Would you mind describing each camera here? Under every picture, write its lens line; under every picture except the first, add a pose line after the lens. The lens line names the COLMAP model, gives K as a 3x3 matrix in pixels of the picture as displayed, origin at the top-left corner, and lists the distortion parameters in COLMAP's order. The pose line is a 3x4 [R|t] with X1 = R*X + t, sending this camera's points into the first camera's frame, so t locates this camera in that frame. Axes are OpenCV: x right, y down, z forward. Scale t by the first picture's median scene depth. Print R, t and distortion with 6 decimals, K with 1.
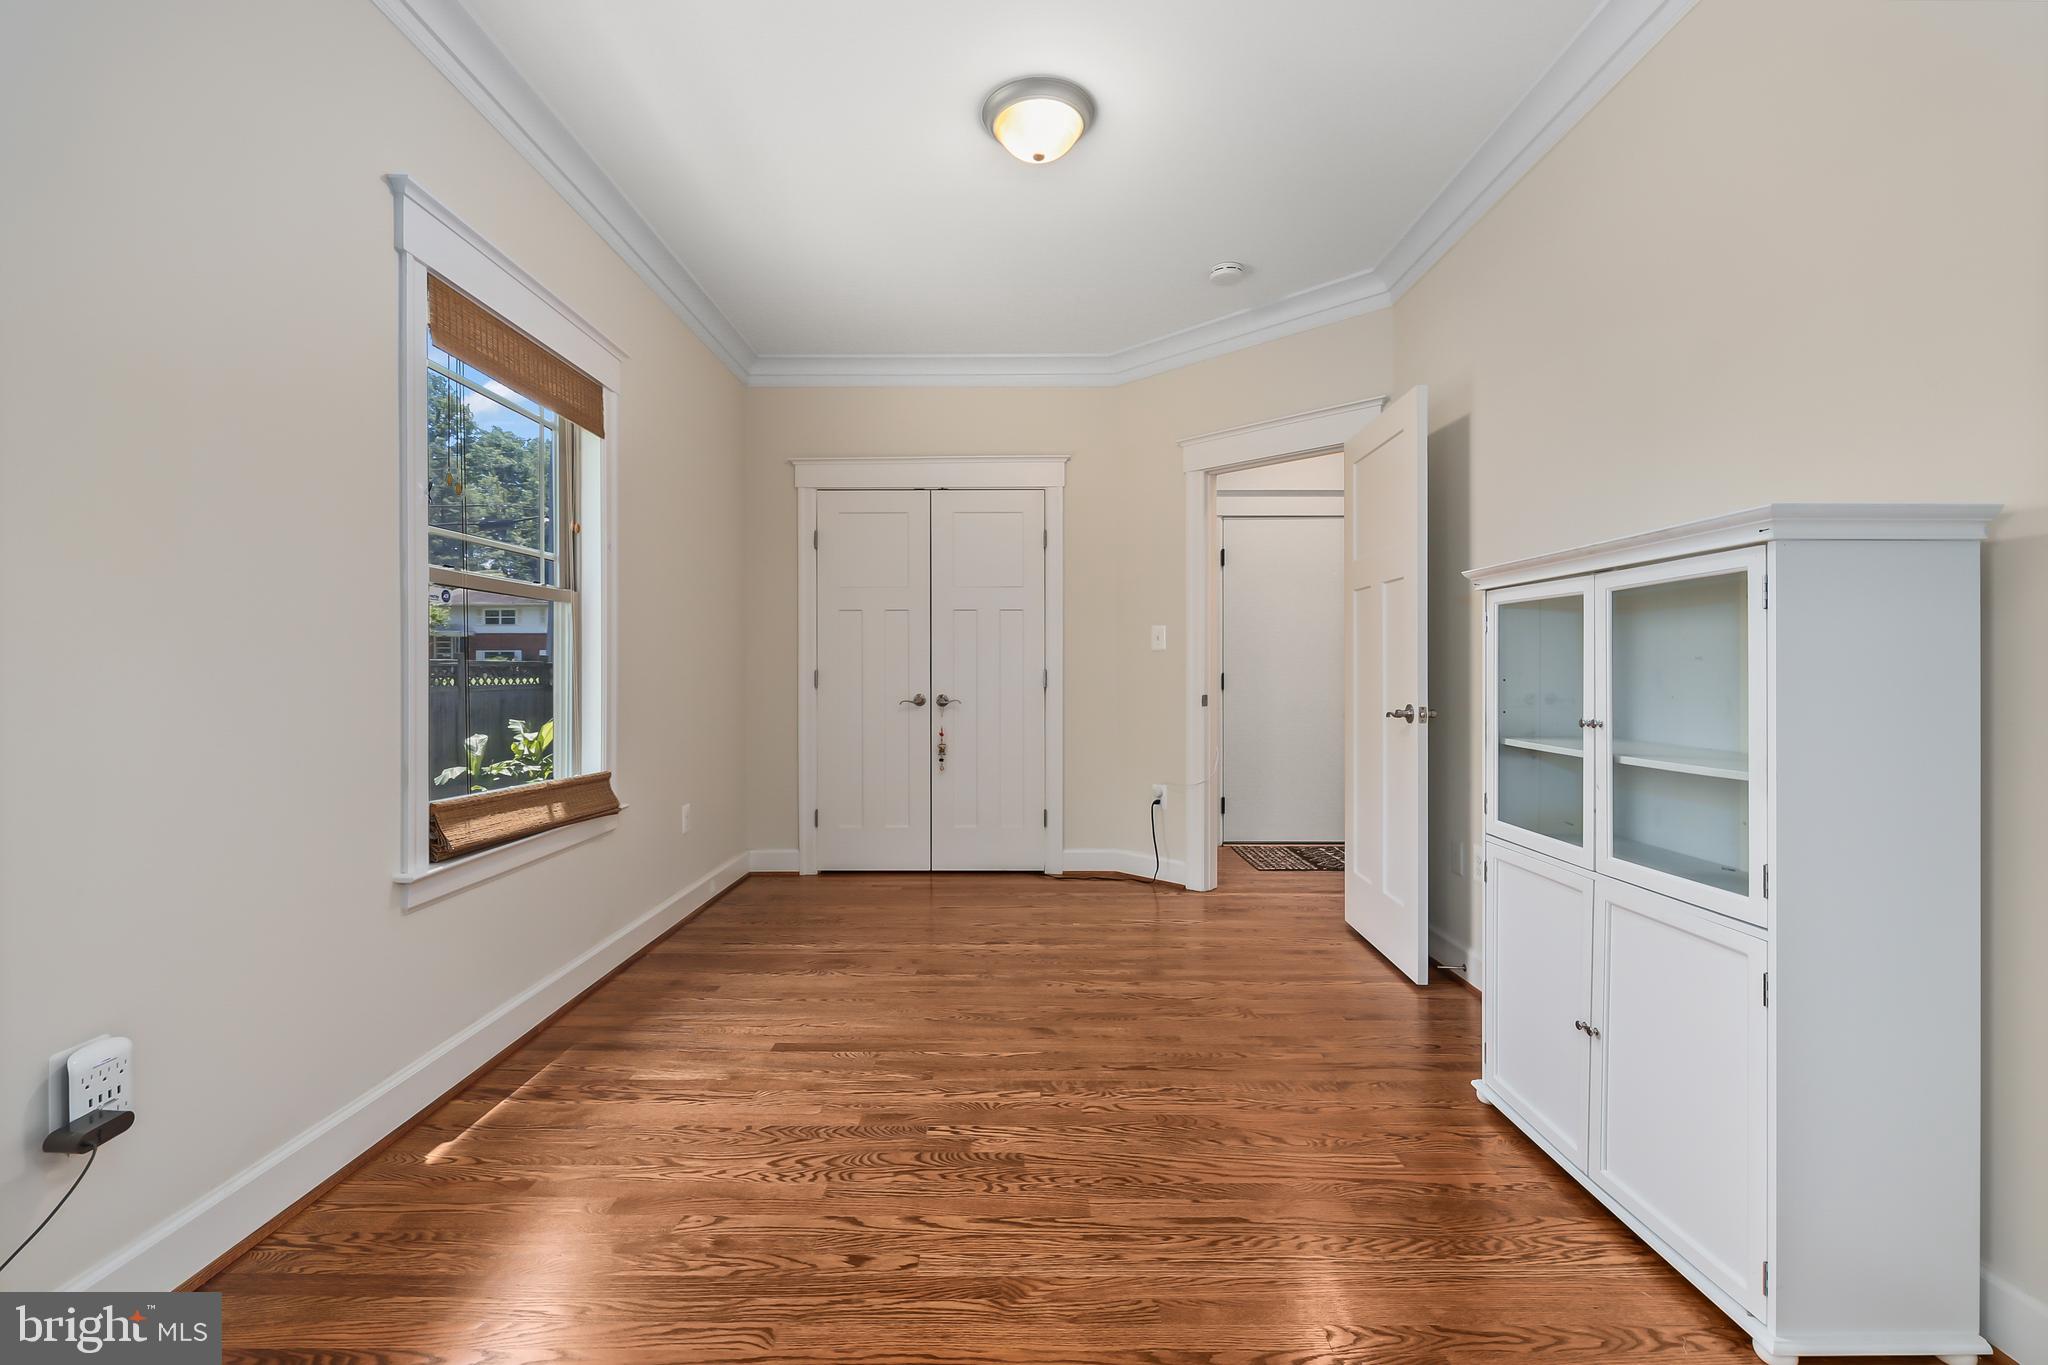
lens RADIAL K [[868.1, 0, 1019.1], [0, 868.1, 681.2], [0, 0, 1]] dist [-0.001275, 0.000351]
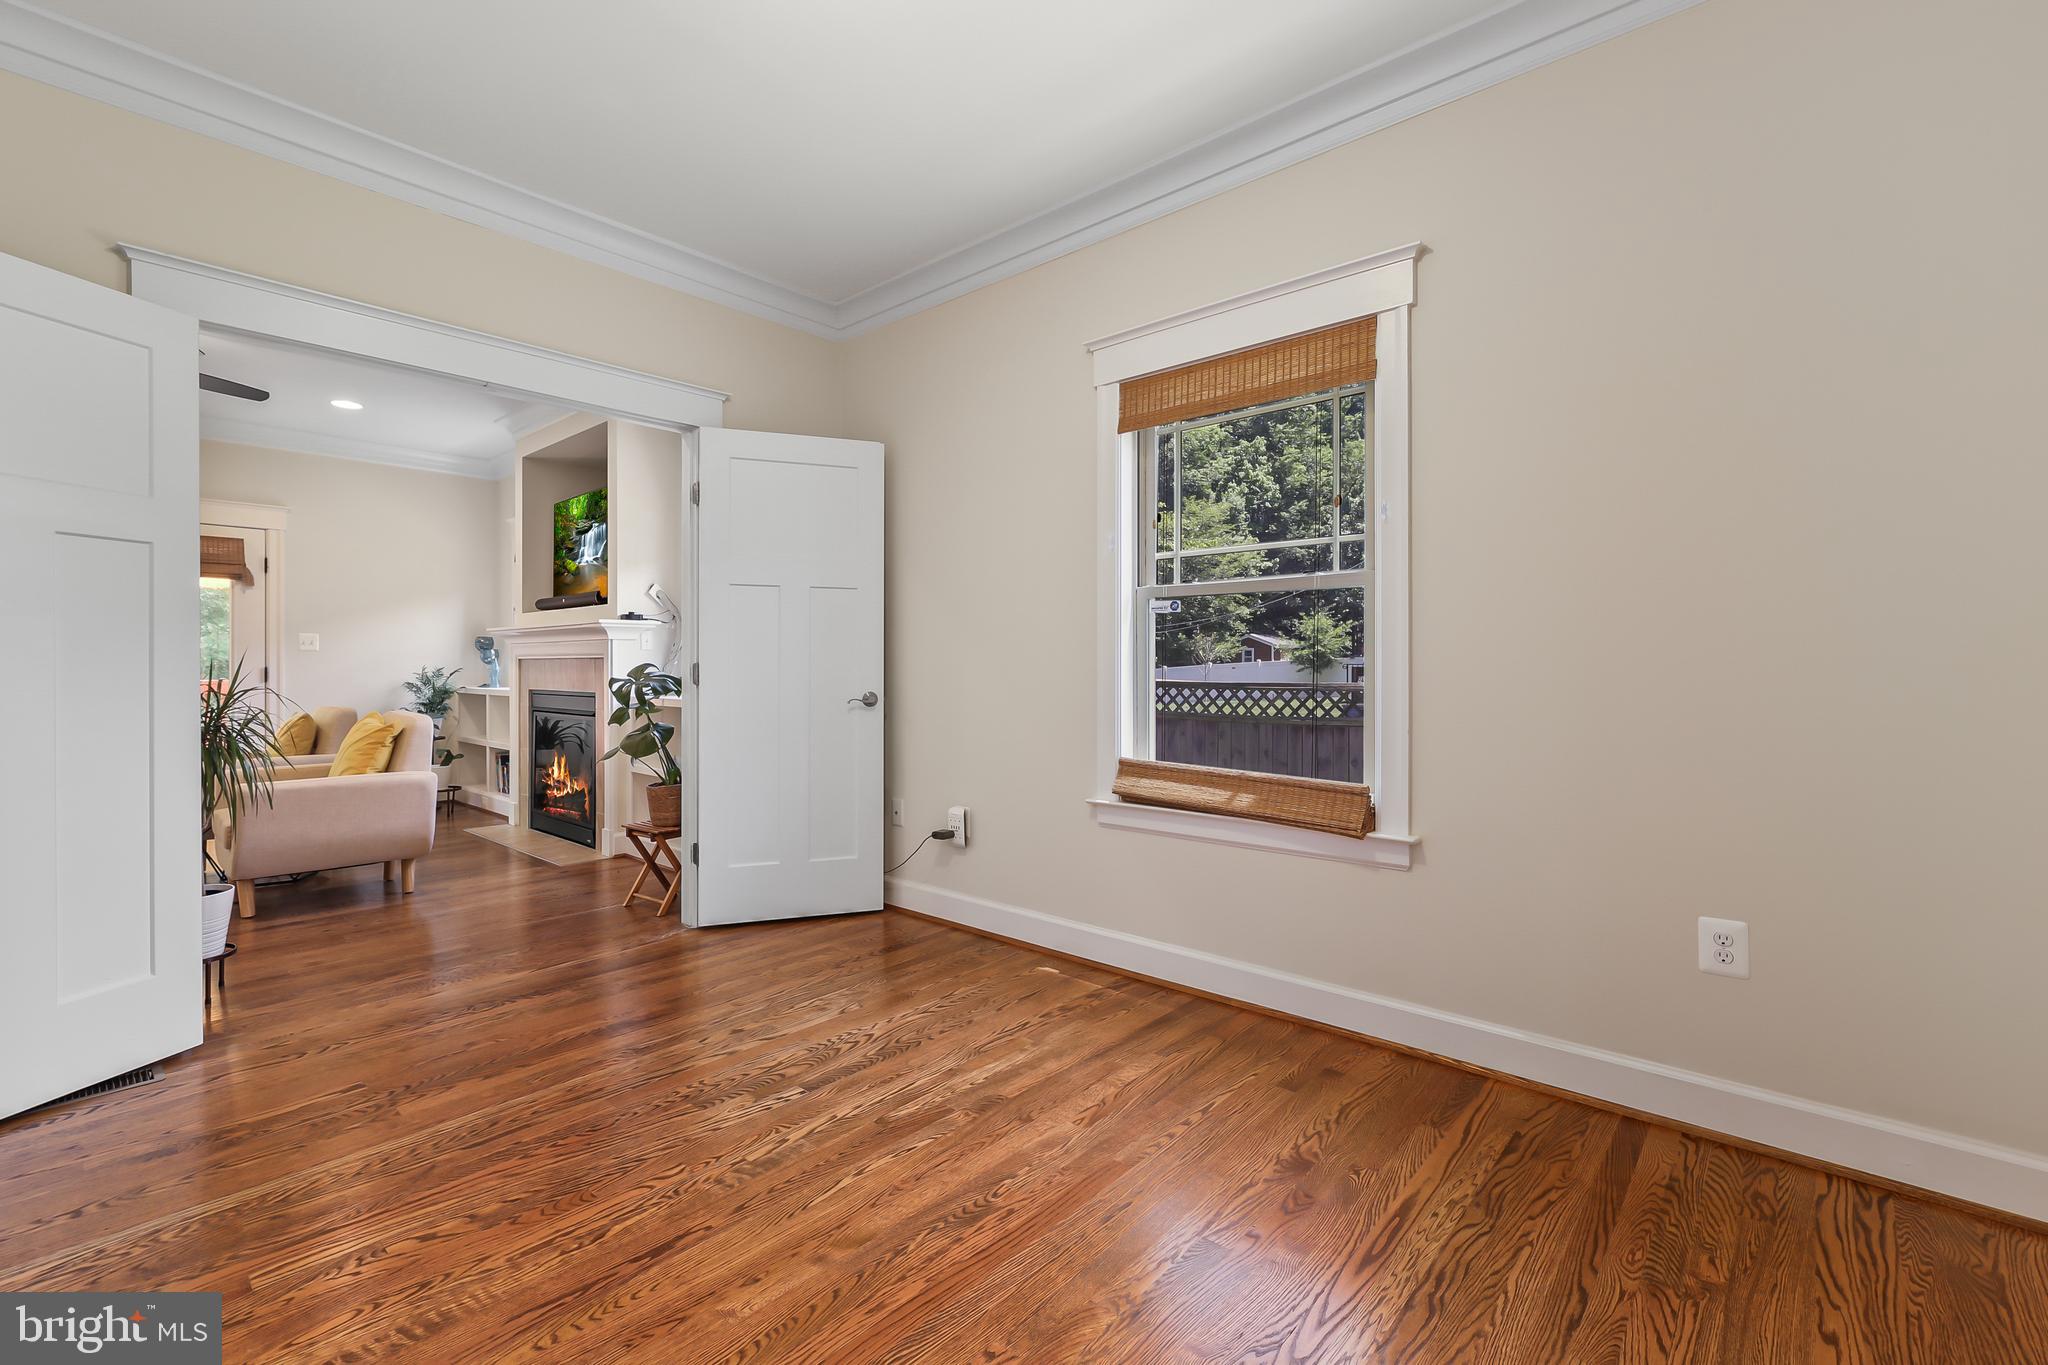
lens RADIAL K [[868.1, 0, 1009.5], [0, 868.1, 671.1], [0, 0, 1]] dist [-0.001275, 0.000351]
pose [[-0.657872, 0.006350, -0.753103, 0.526138], [-0.006926, 0.999871, 0.014480, -0.020984], [0.753098, 0.014742, -0.657743, 1.858515]]
